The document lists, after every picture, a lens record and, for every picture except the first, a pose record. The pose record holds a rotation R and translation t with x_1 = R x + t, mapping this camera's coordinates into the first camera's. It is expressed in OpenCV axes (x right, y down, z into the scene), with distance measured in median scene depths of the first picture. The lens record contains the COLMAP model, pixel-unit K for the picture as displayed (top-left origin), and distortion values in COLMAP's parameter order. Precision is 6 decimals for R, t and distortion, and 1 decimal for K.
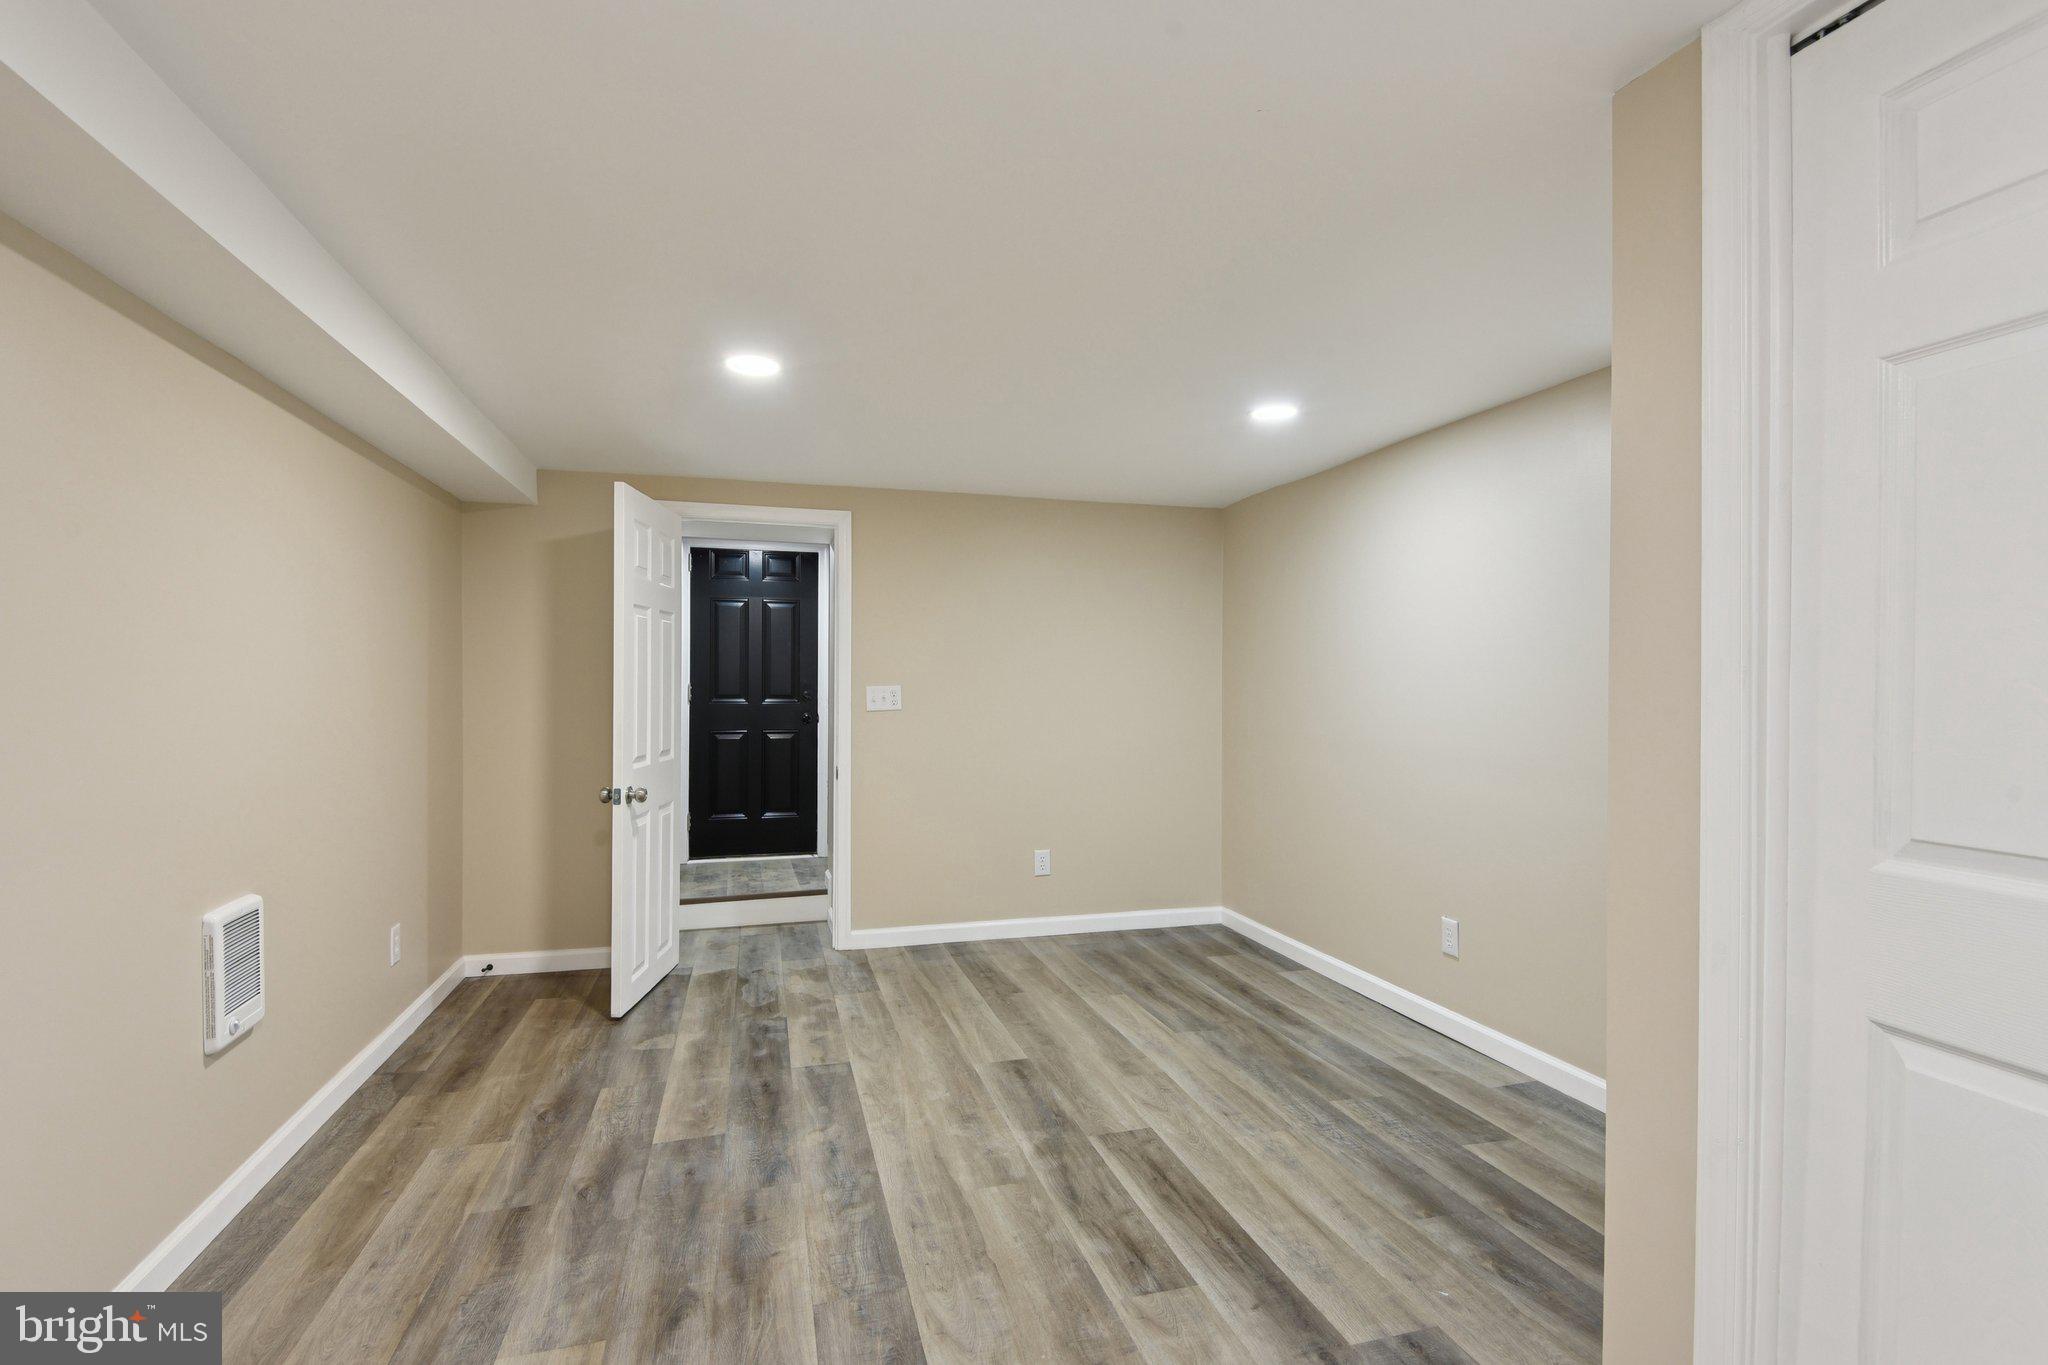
lens RADIAL K [[971.0, 0, 1026.9], [0, 971.0, 684.1], [0, 0, 1]] dist [0.025036, -0.019271]
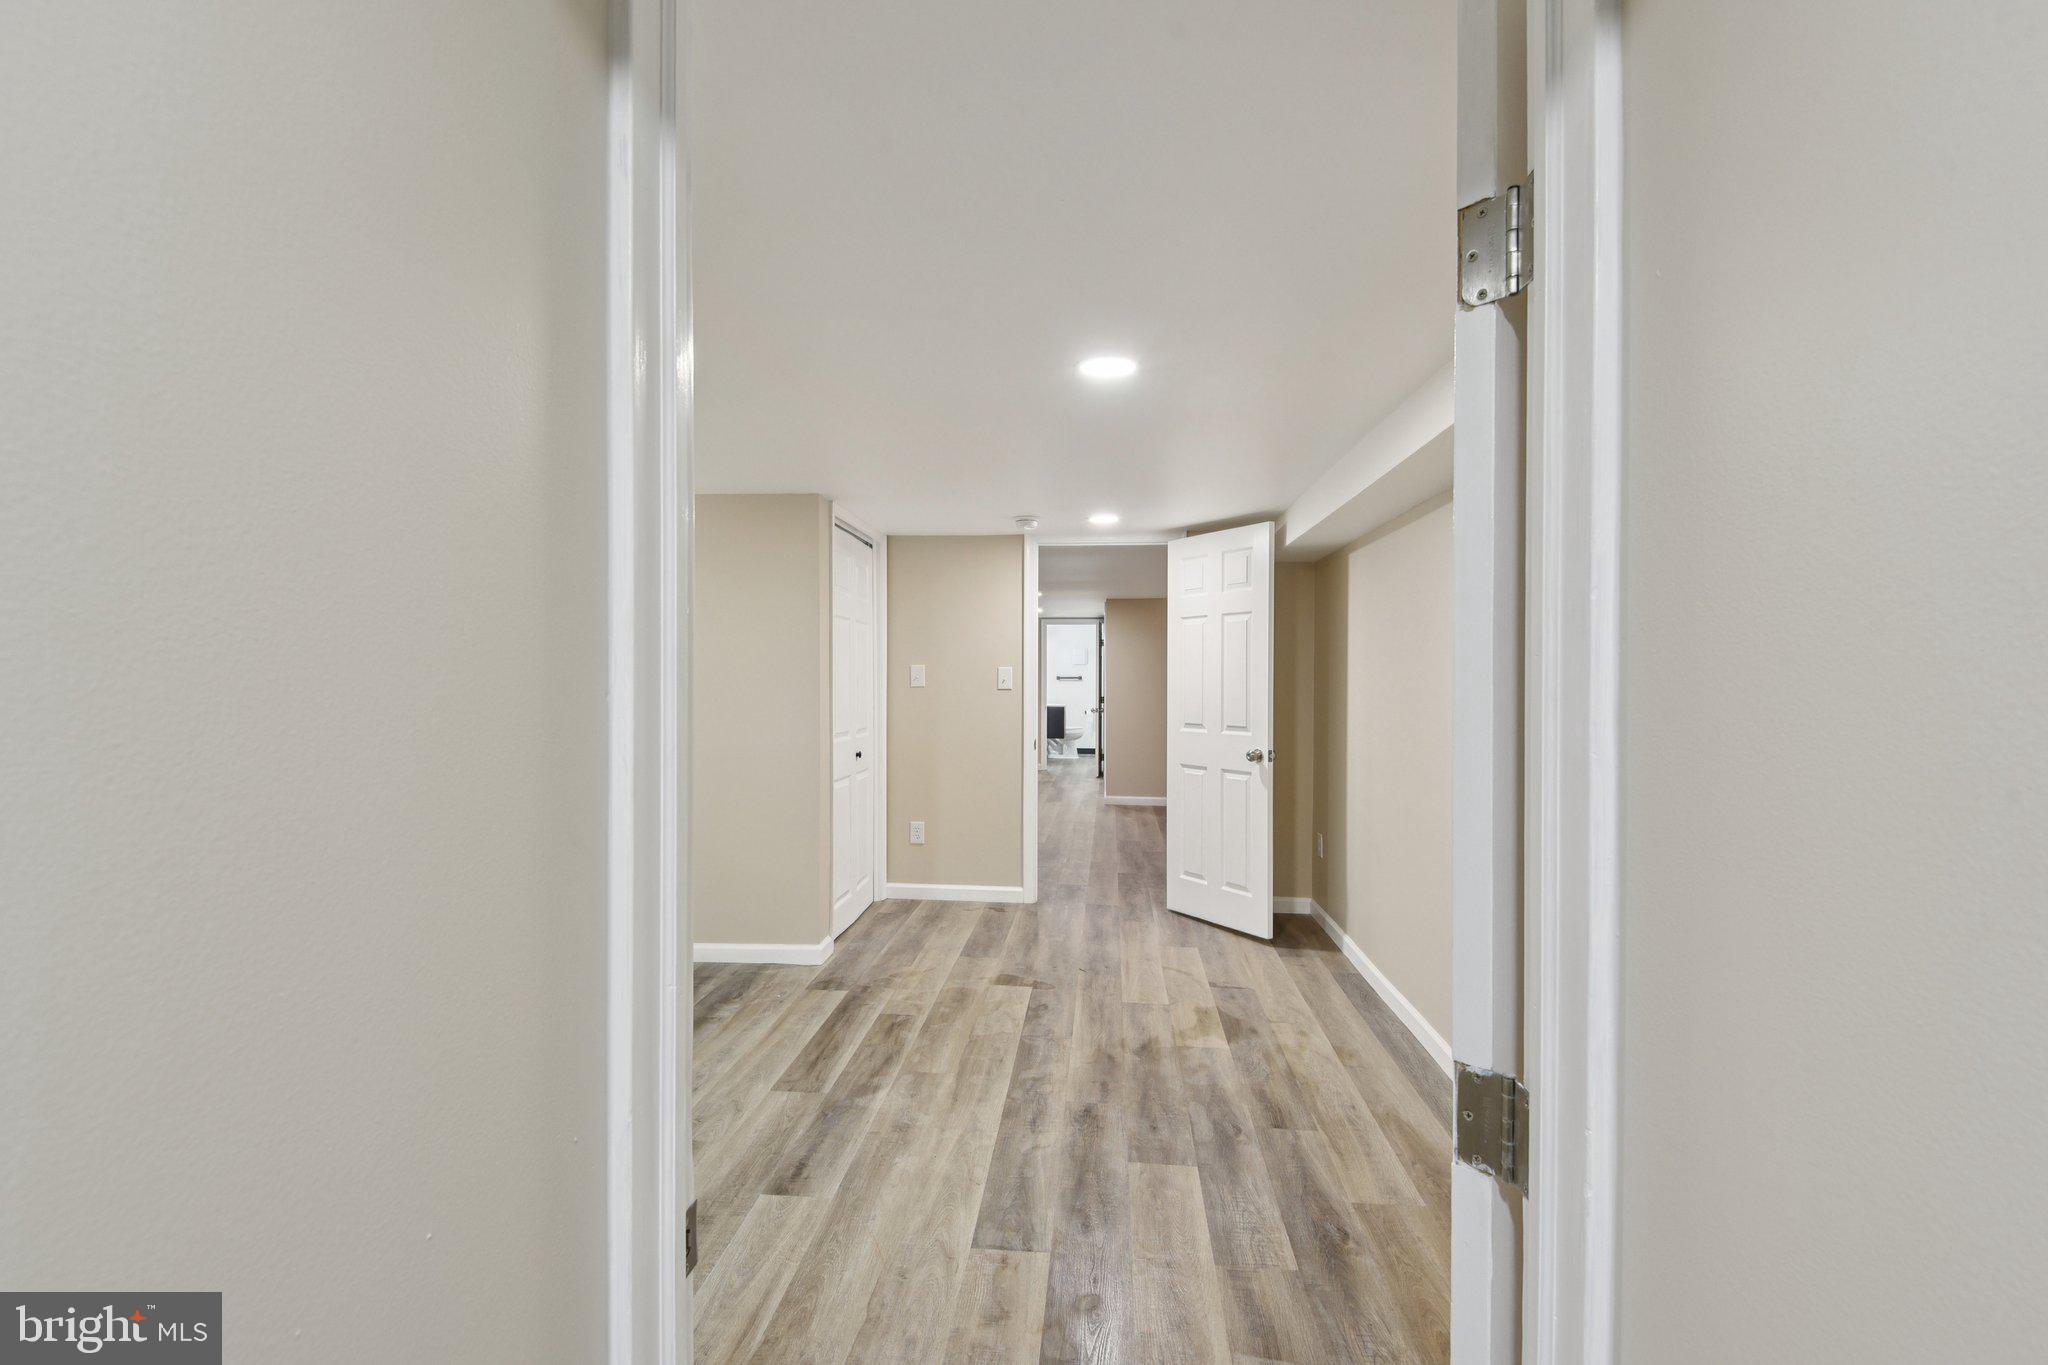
lens RADIAL K [[977.2, 0, 1026.7], [0, 977.2, 683.8], [0, 0, 1]] dist [0.027269, 0.084595]
pose [[-0.936943, -0.009316, 0.349359, -0.552923], [-0.007088, 0.999946, 0.007655, -0.036685], [-0.349412, 0.004696, -0.936958, 1.956578]]
